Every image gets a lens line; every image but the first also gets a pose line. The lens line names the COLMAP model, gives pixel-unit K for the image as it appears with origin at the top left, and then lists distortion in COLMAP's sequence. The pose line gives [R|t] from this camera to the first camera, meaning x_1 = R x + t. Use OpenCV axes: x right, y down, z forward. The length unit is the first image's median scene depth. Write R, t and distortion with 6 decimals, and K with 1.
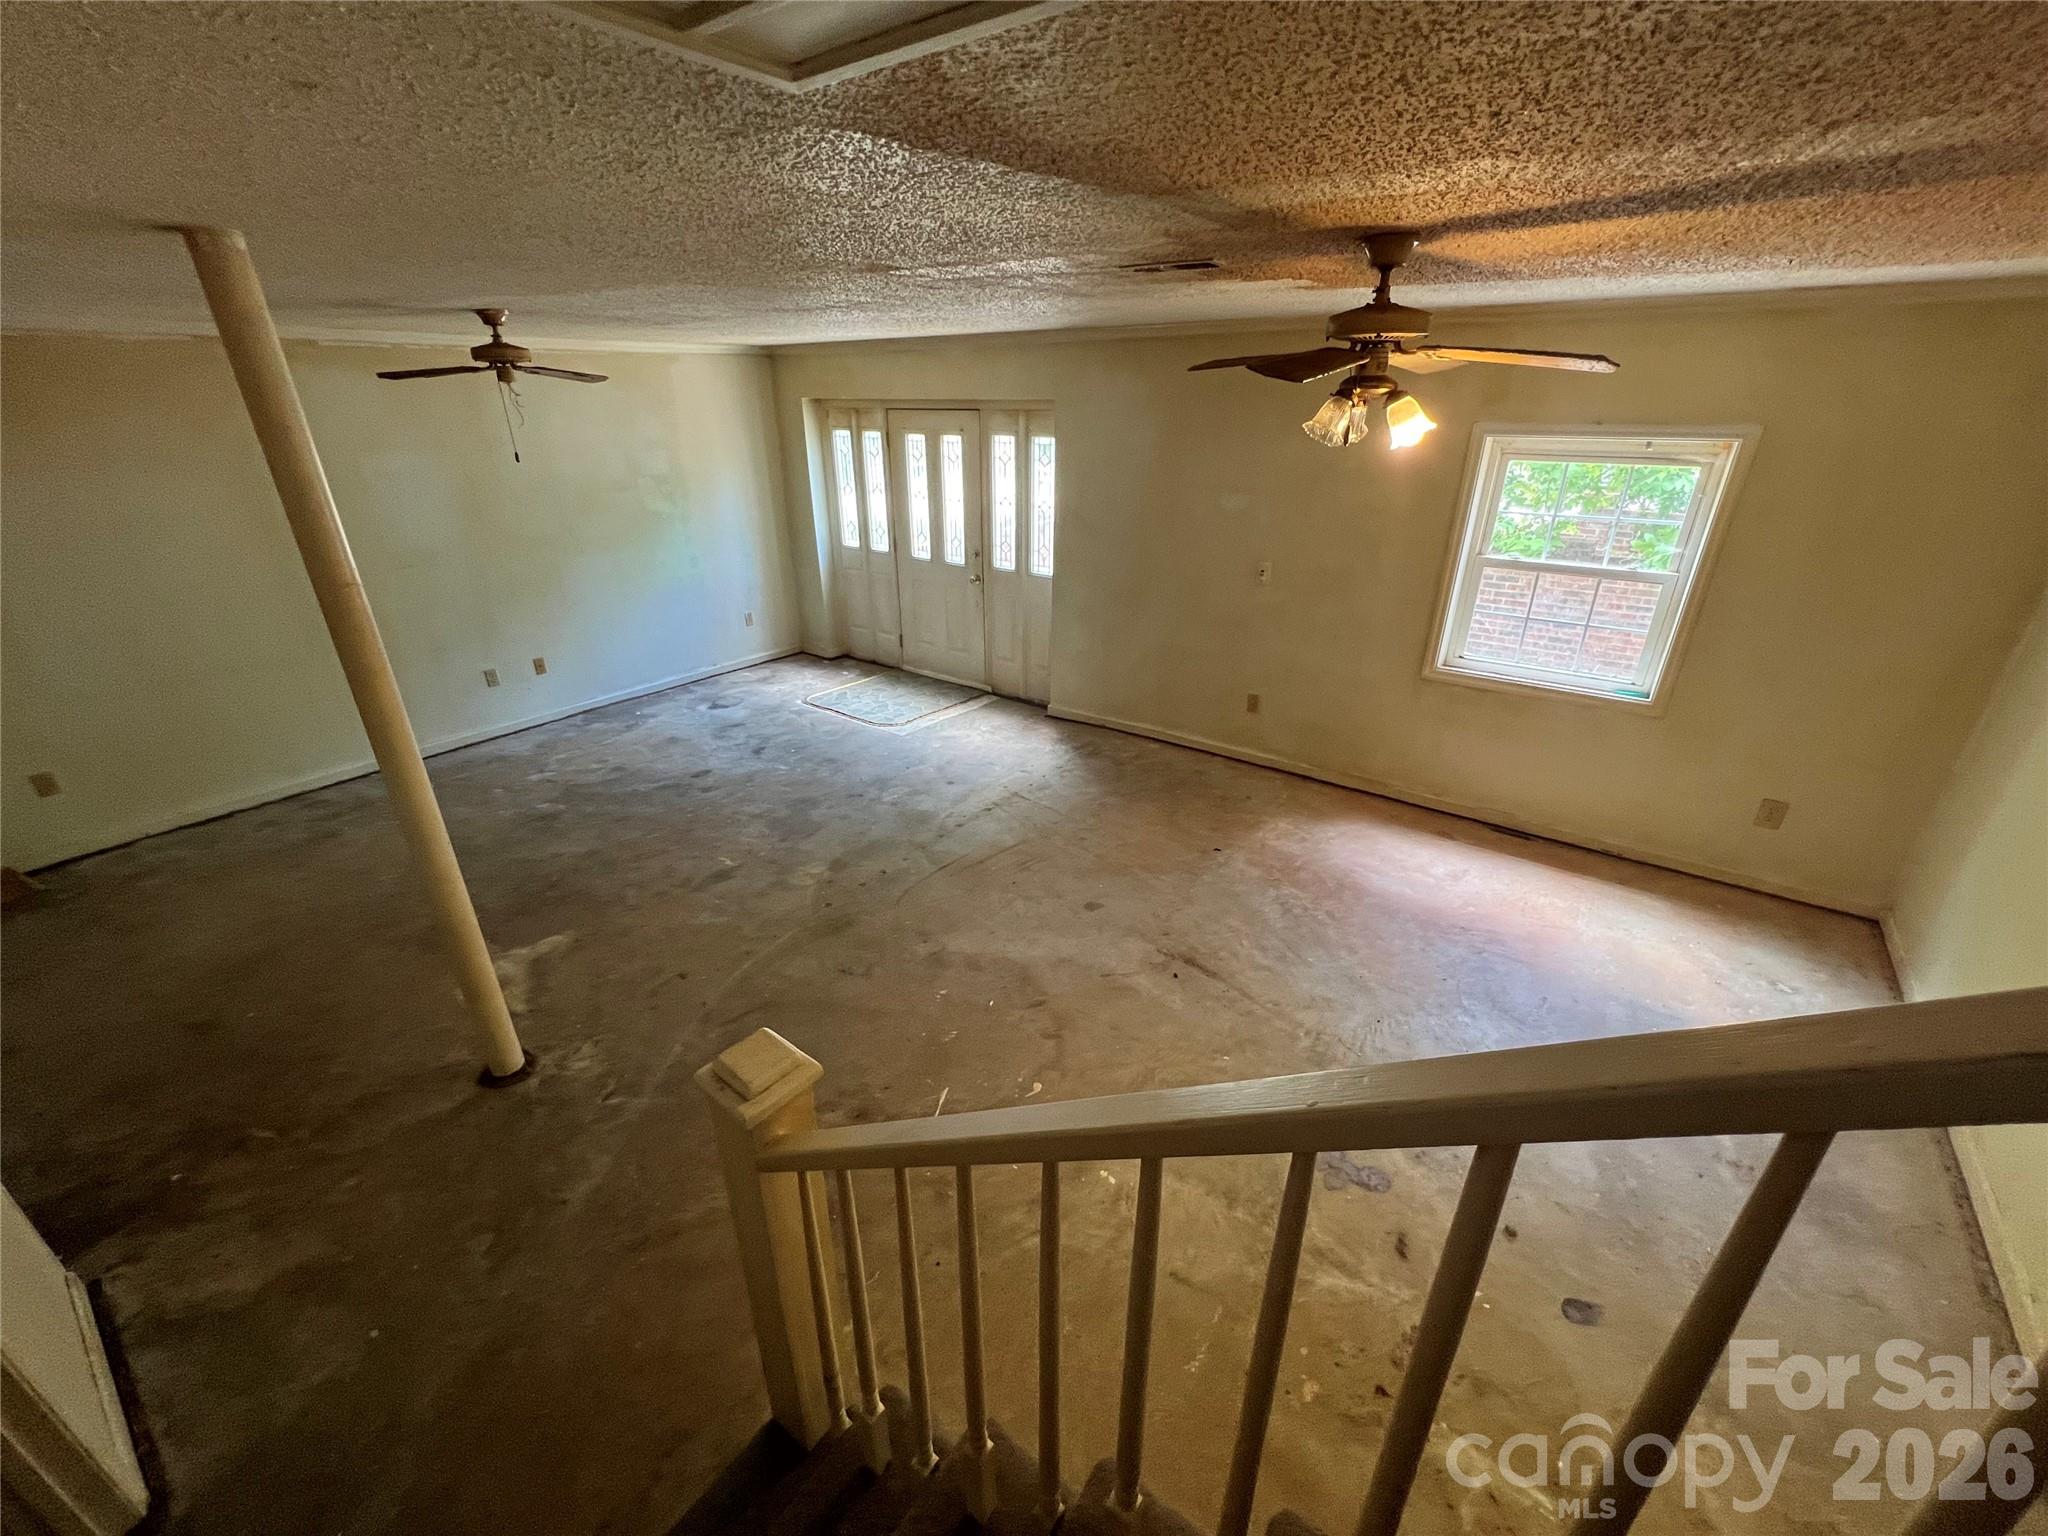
lens RADIAL K [[819.4, 0, 1025.8], [0, 819.4, 765.9], [0, 0, 1]] dist [-0.003858, 0.000155]
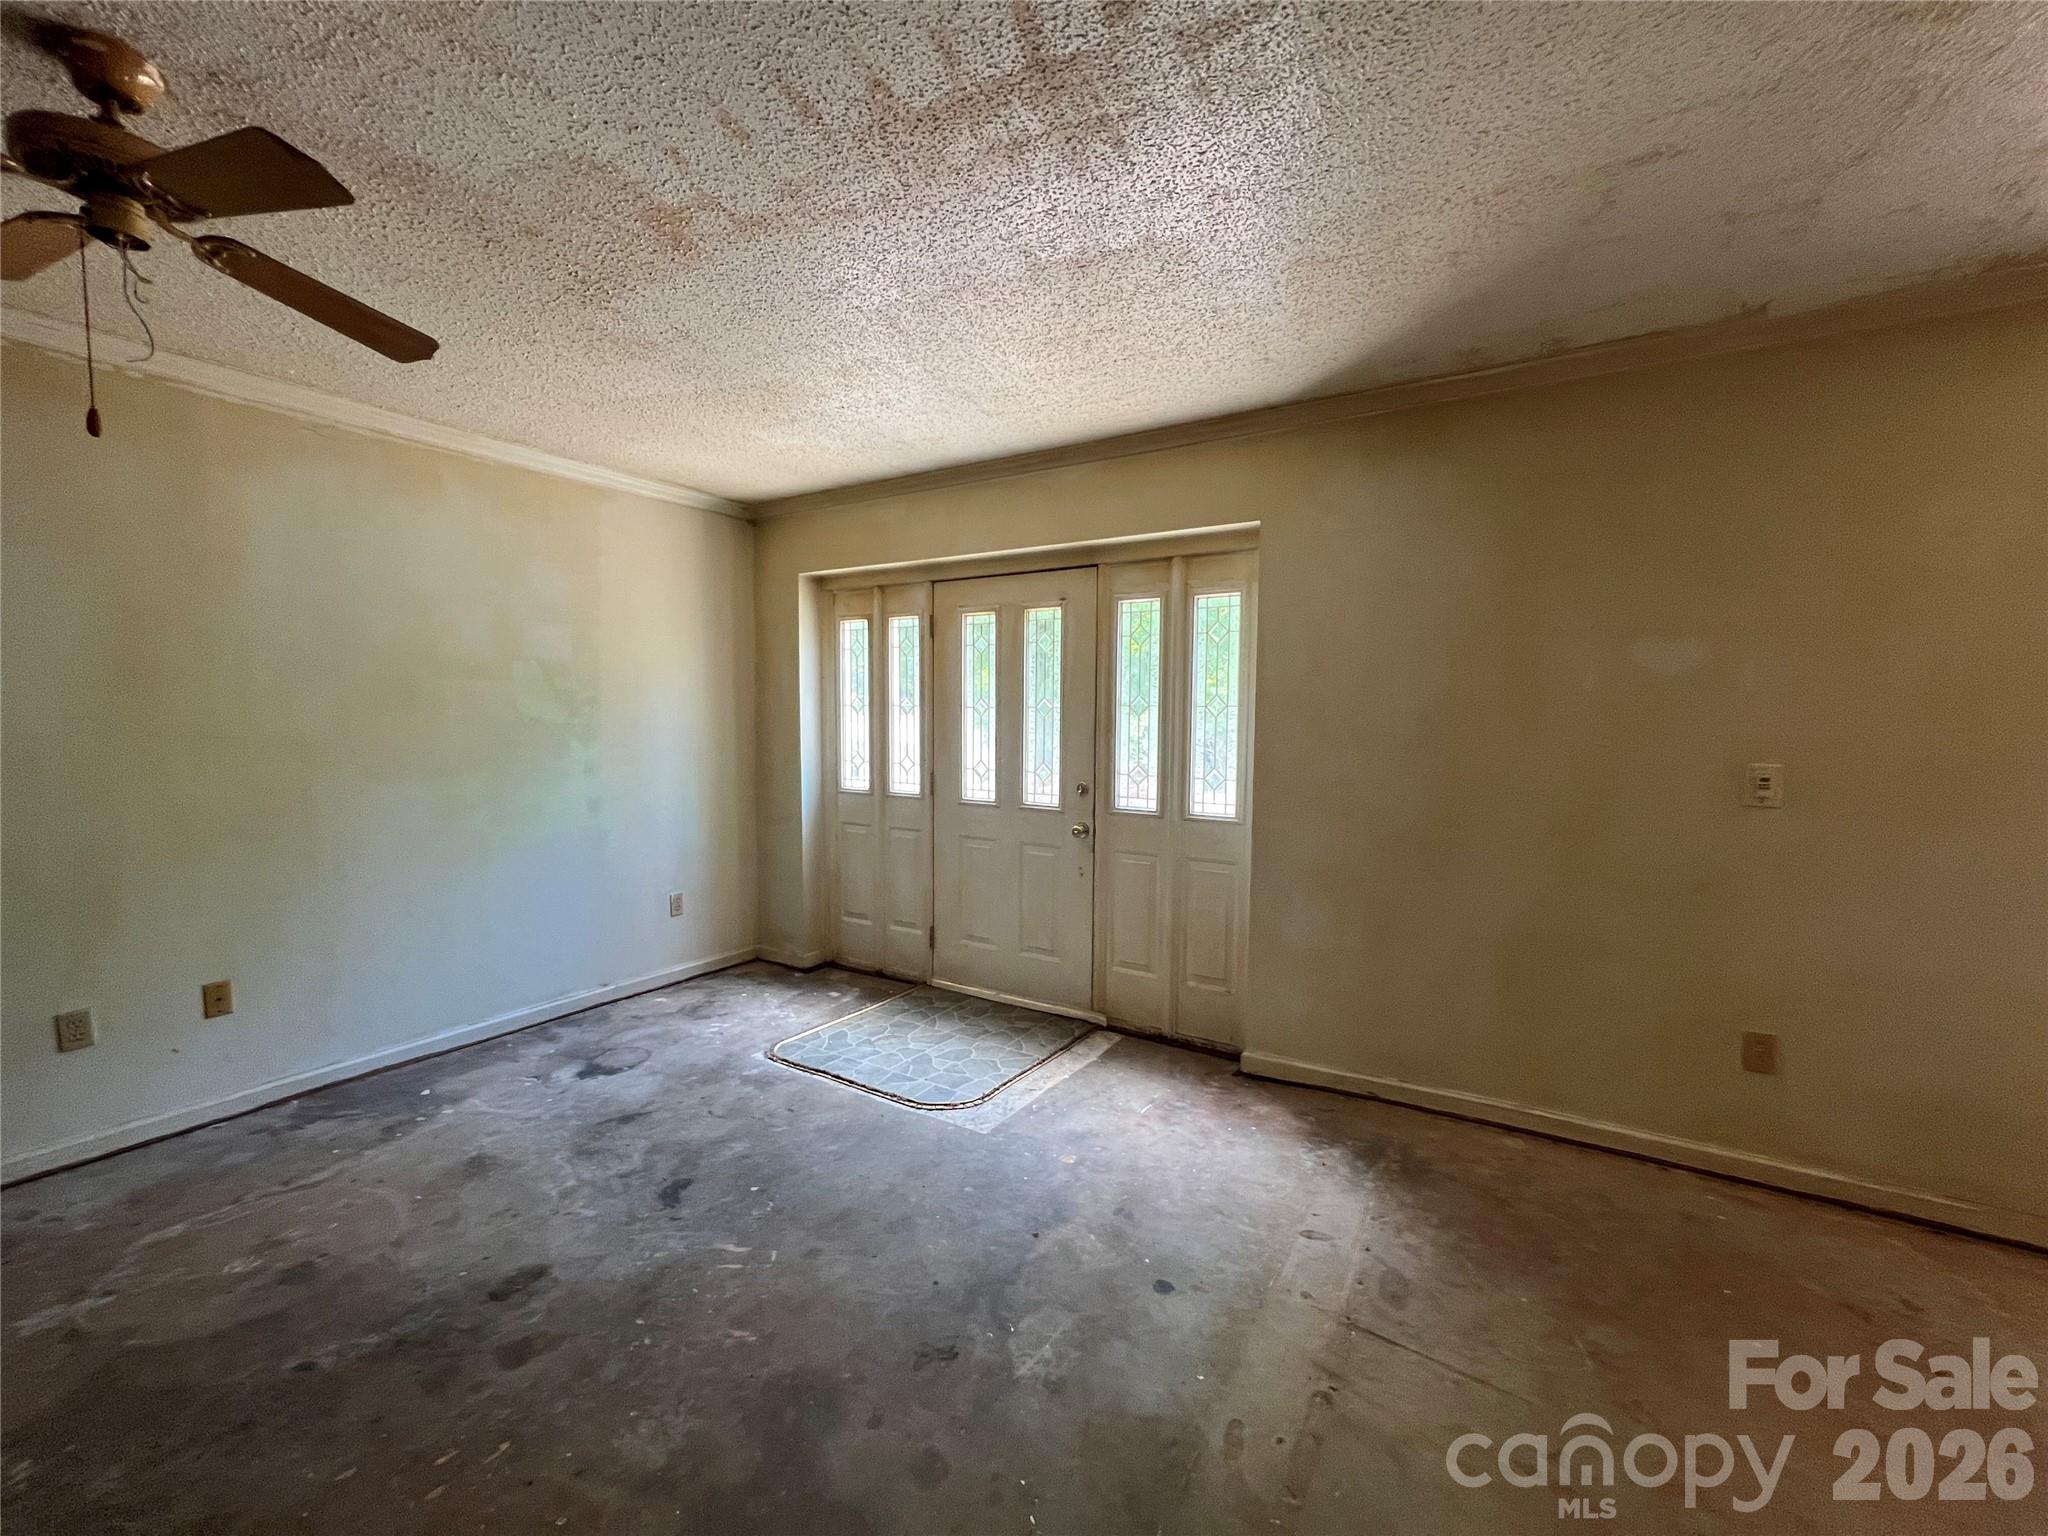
lens RADIAL K [[819.4, 0, 1020.4], [0, 819.4, 768.9], [0, 0, 1]] dist [-0.003858, 0.000155]
pose [[0.996206, 0.002413, 0.086995, -0.158306], [0.028341, 0.936128, -0.350516, -0.062895], [-0.082285, 0.351652, 0.932507, 0.437168]]
